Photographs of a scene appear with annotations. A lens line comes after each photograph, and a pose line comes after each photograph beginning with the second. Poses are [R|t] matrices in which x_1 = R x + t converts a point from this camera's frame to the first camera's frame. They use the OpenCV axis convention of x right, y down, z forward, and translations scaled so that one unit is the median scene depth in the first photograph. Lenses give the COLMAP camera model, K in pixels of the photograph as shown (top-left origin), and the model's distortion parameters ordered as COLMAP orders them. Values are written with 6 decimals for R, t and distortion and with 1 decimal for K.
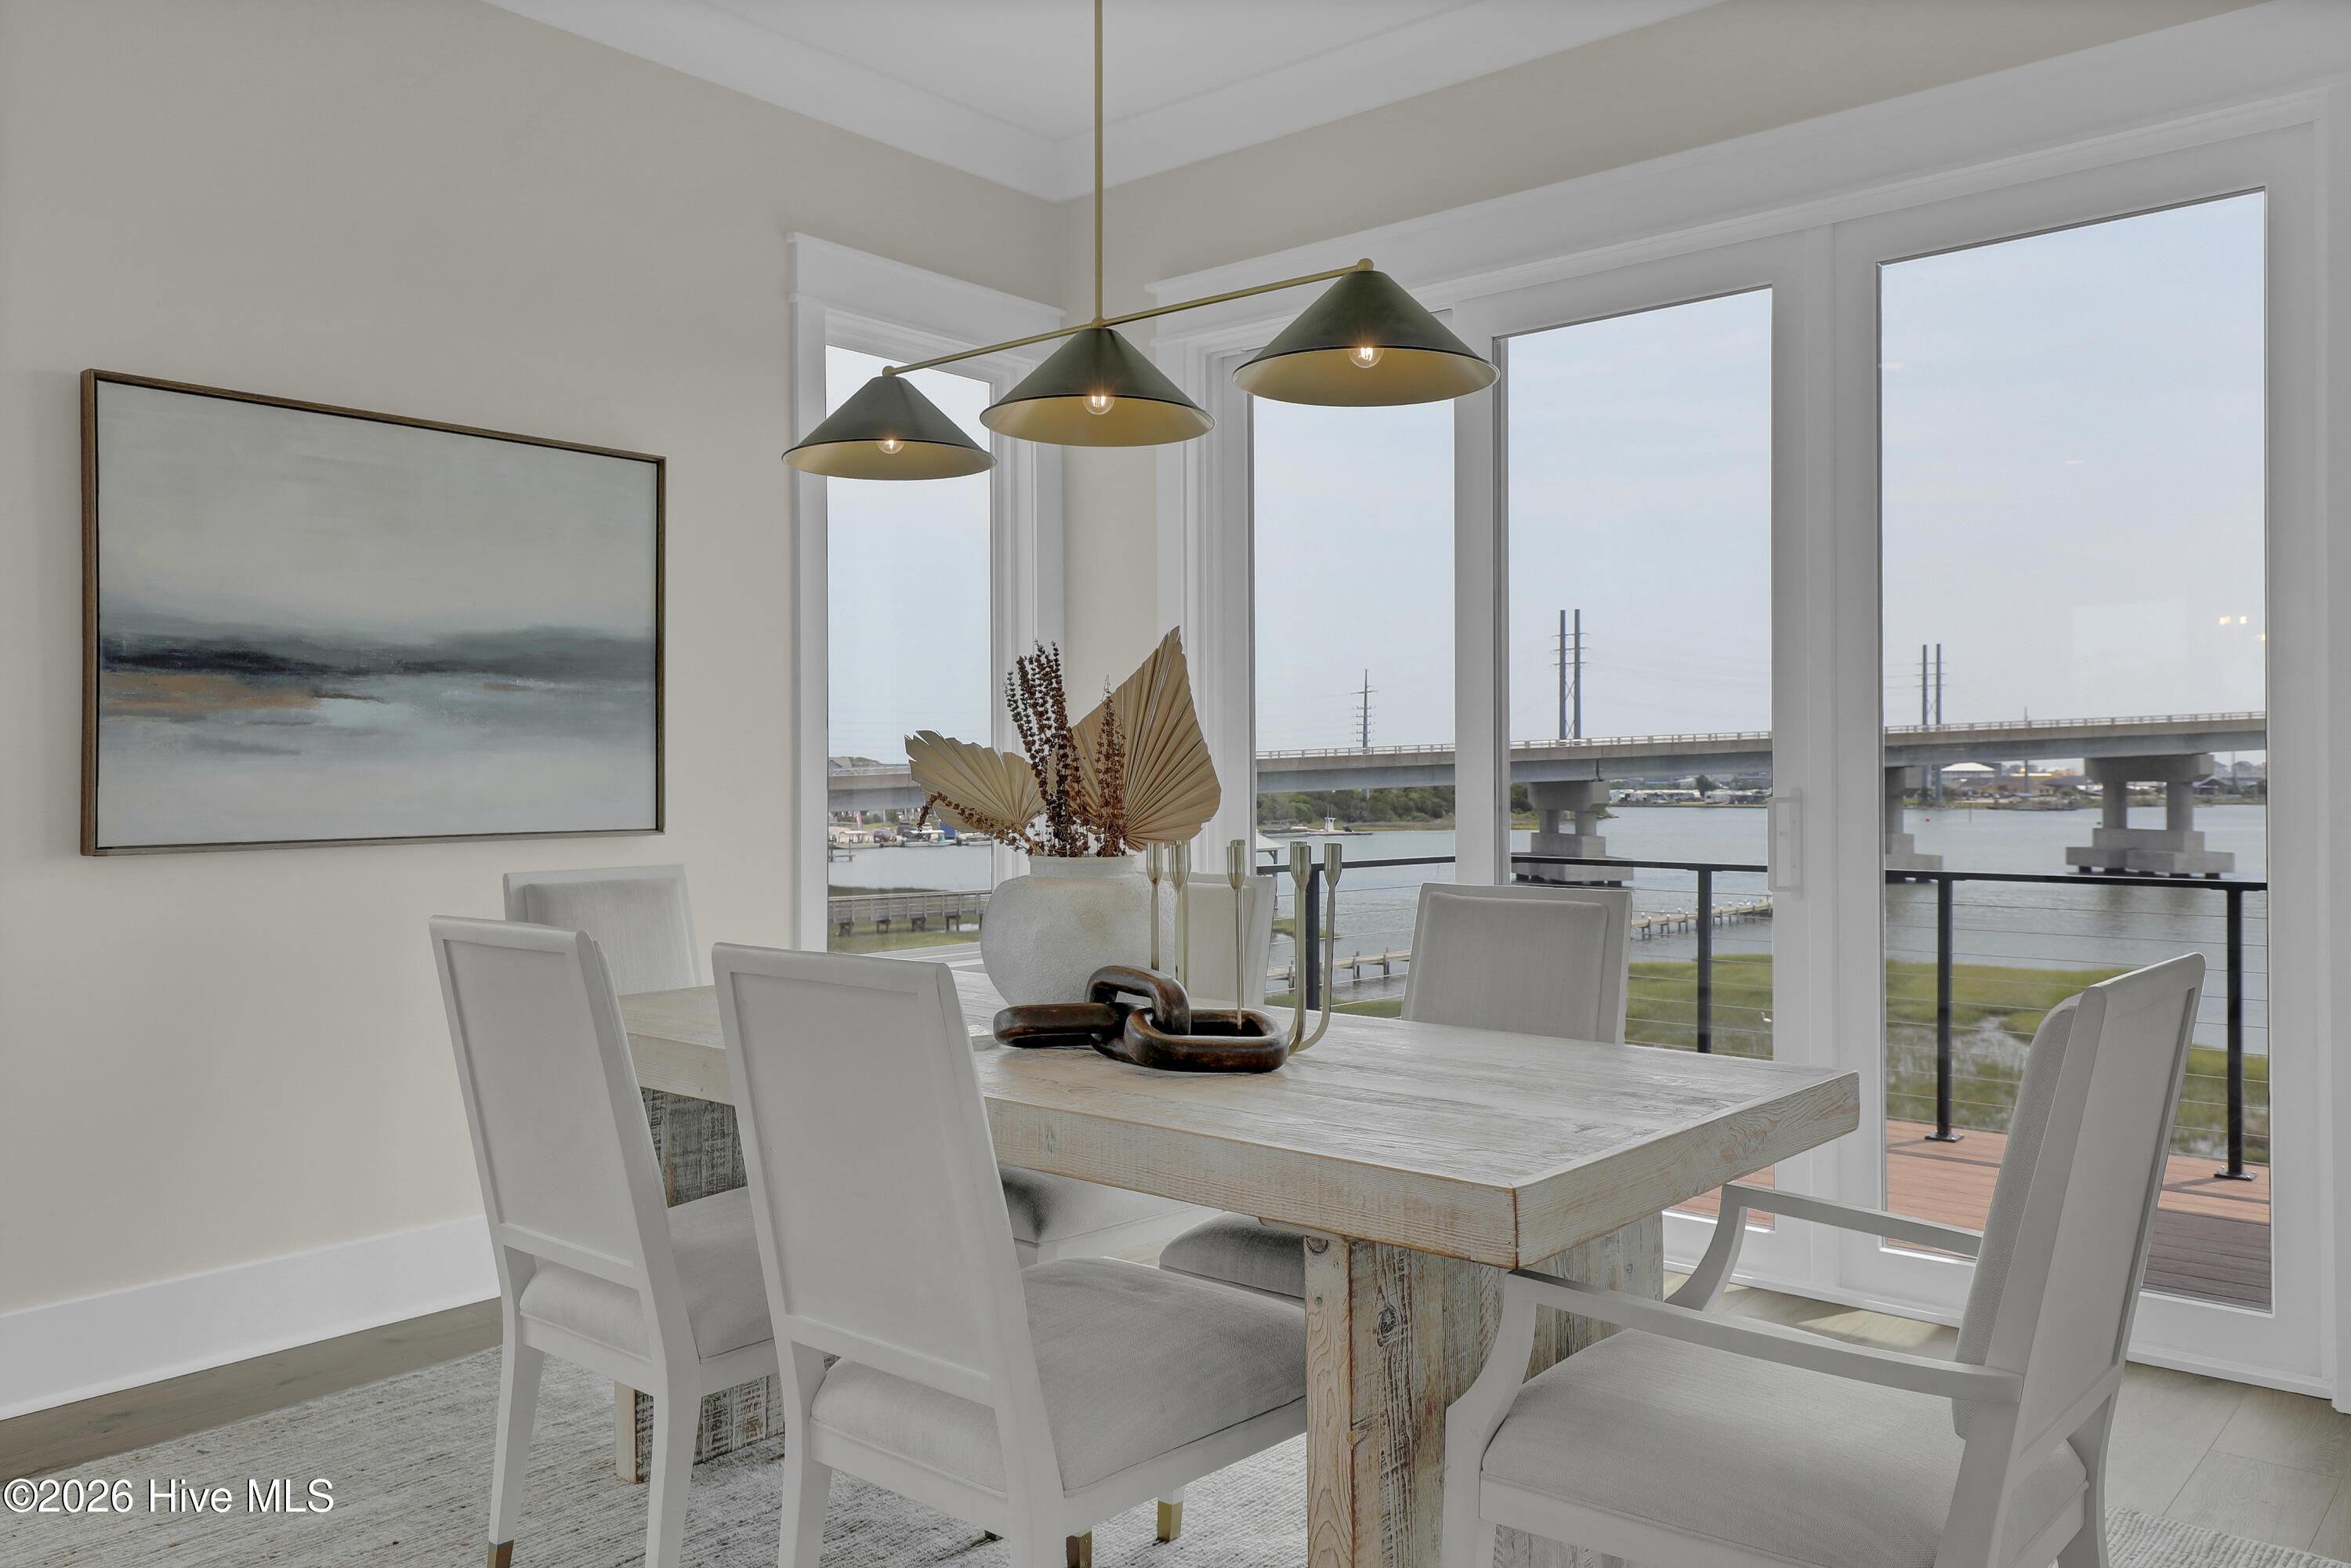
lens RADIAL K [[1729.3, 0, 1195.4], [0, 1729.3, 777.8], [0, 0, 1]] dist [0.006354, 0.006338]
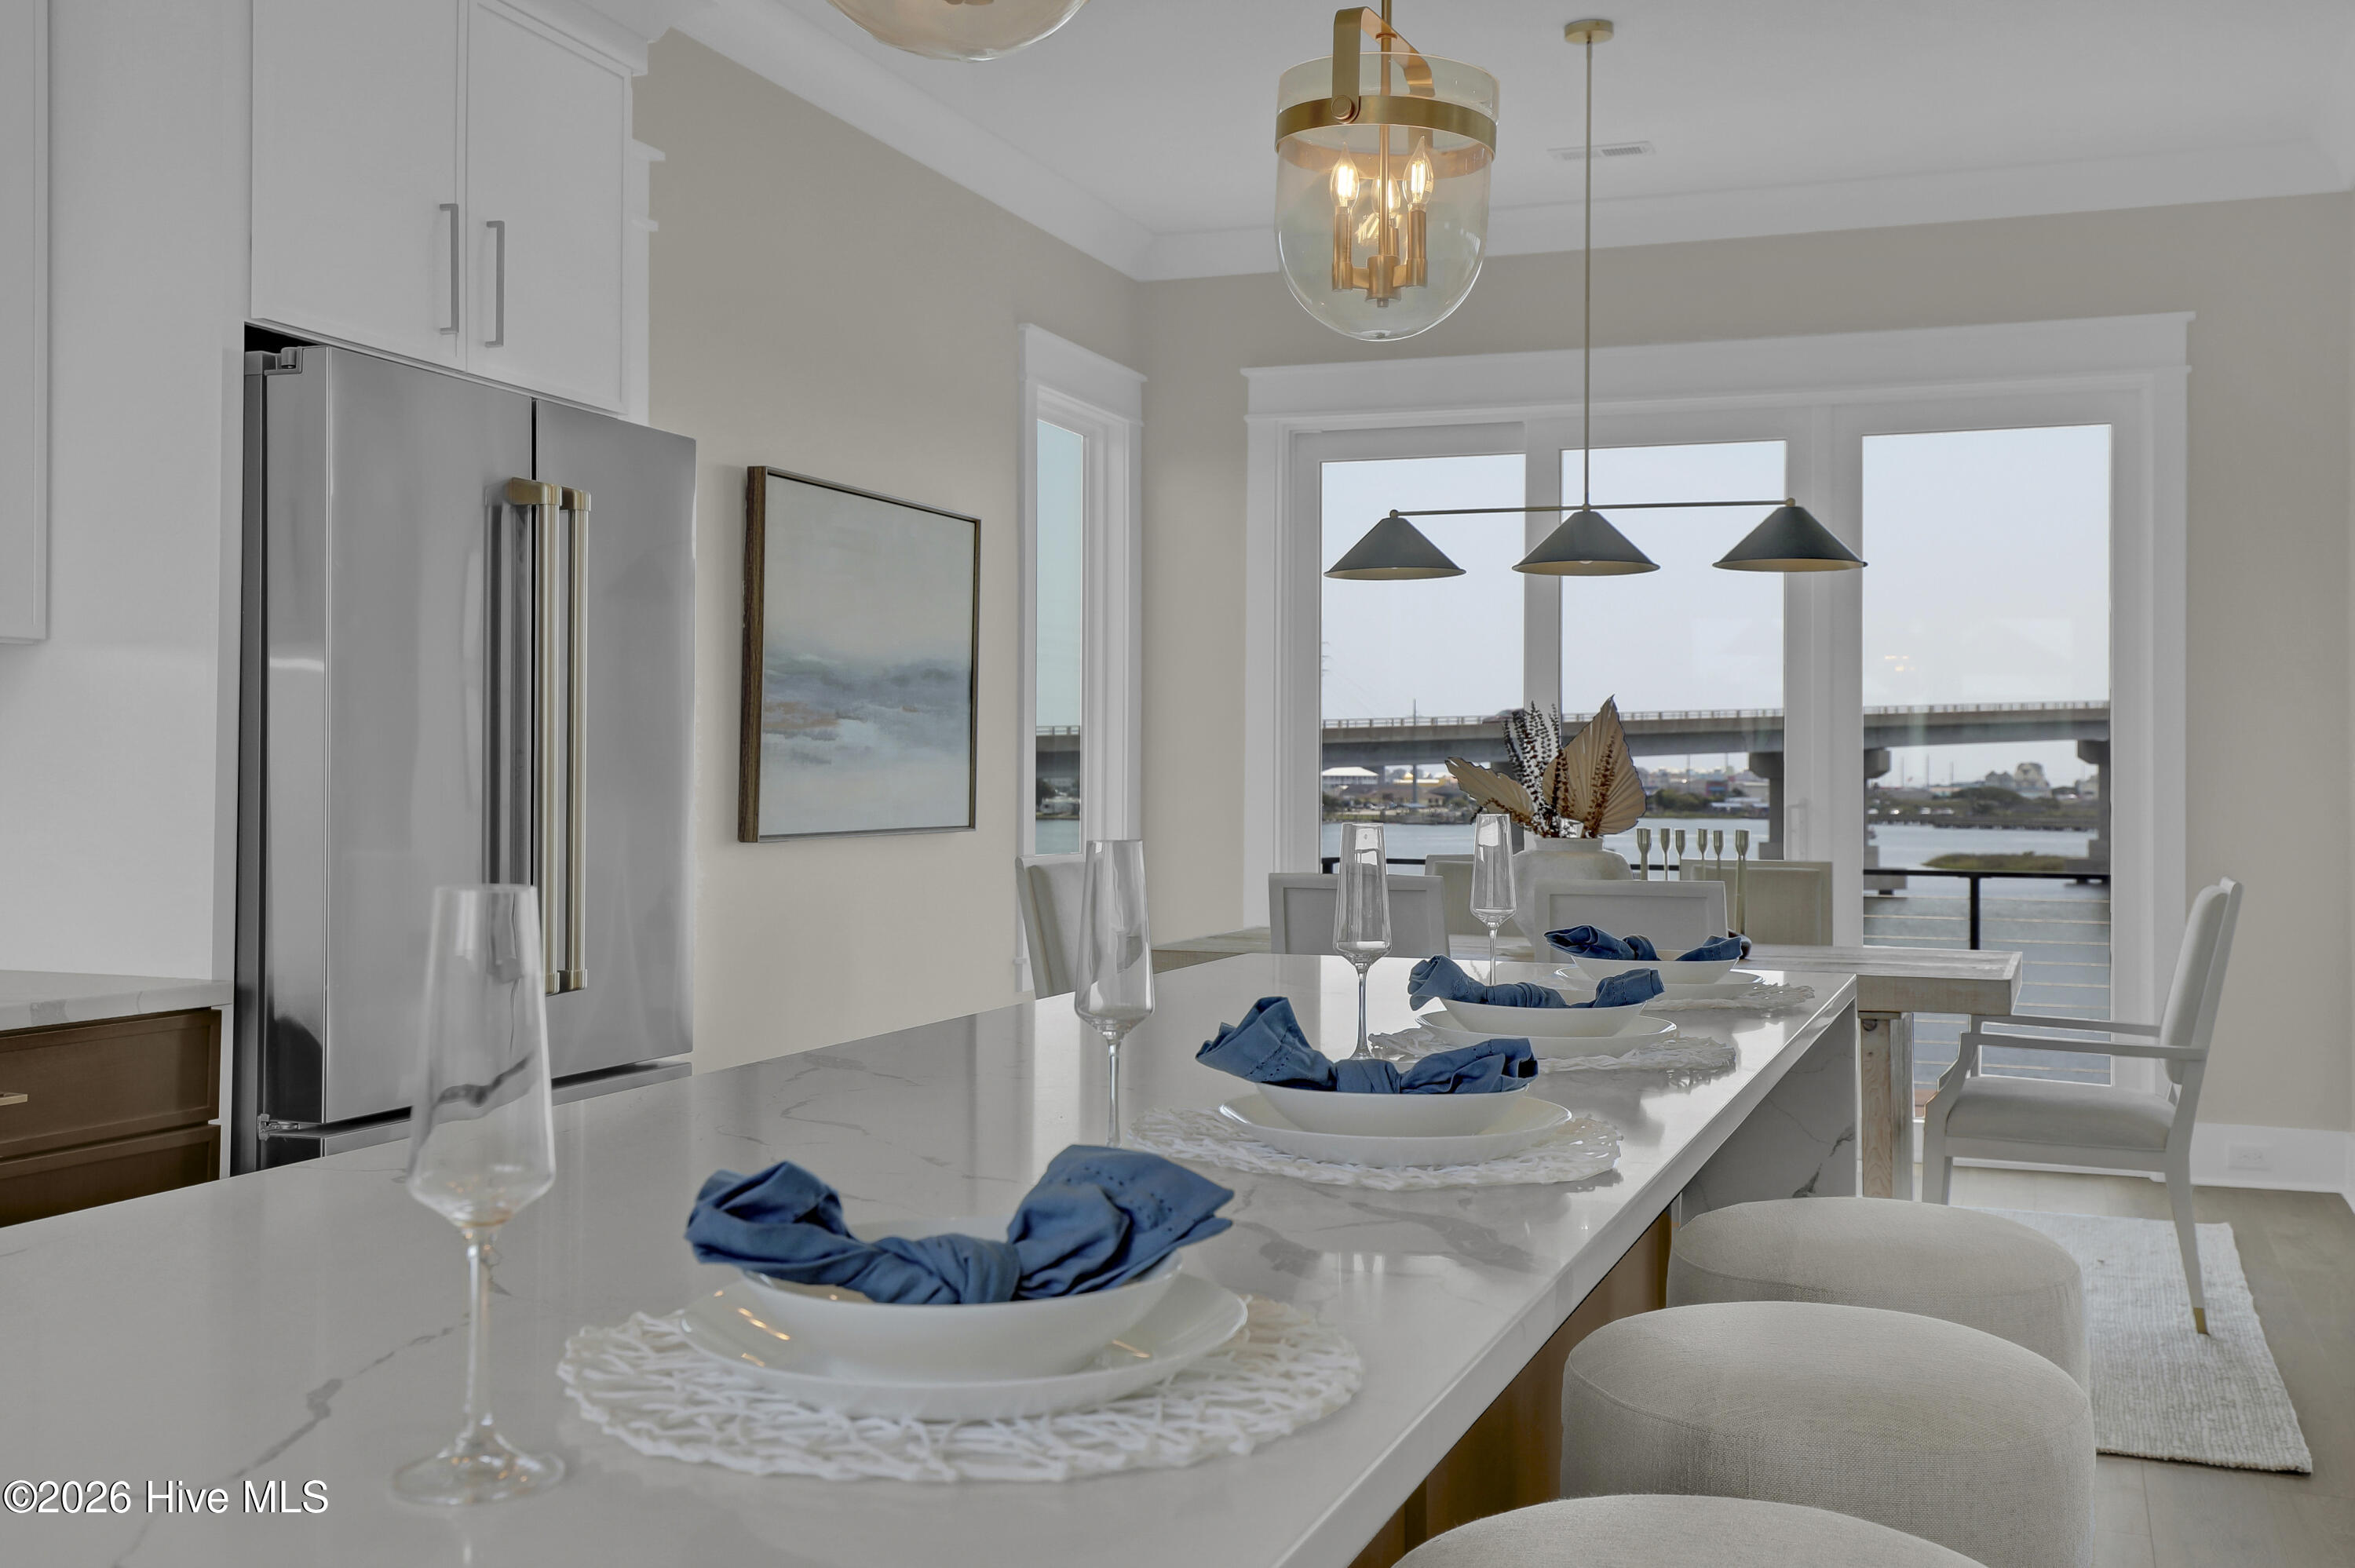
lens RADIAL K [[2306.7, 0, 1160.2], [0, 2306.7, 780.8], [0, 0, 1]] dist [0.008552, 0.000000]
pose [[0.943272, 0.009137, 0.331896, -1.037317], [-0.009412, 0.999955, -0.000780, -0.002716], [-0.331888, -0.002388, 0.943316, -0.812559]]
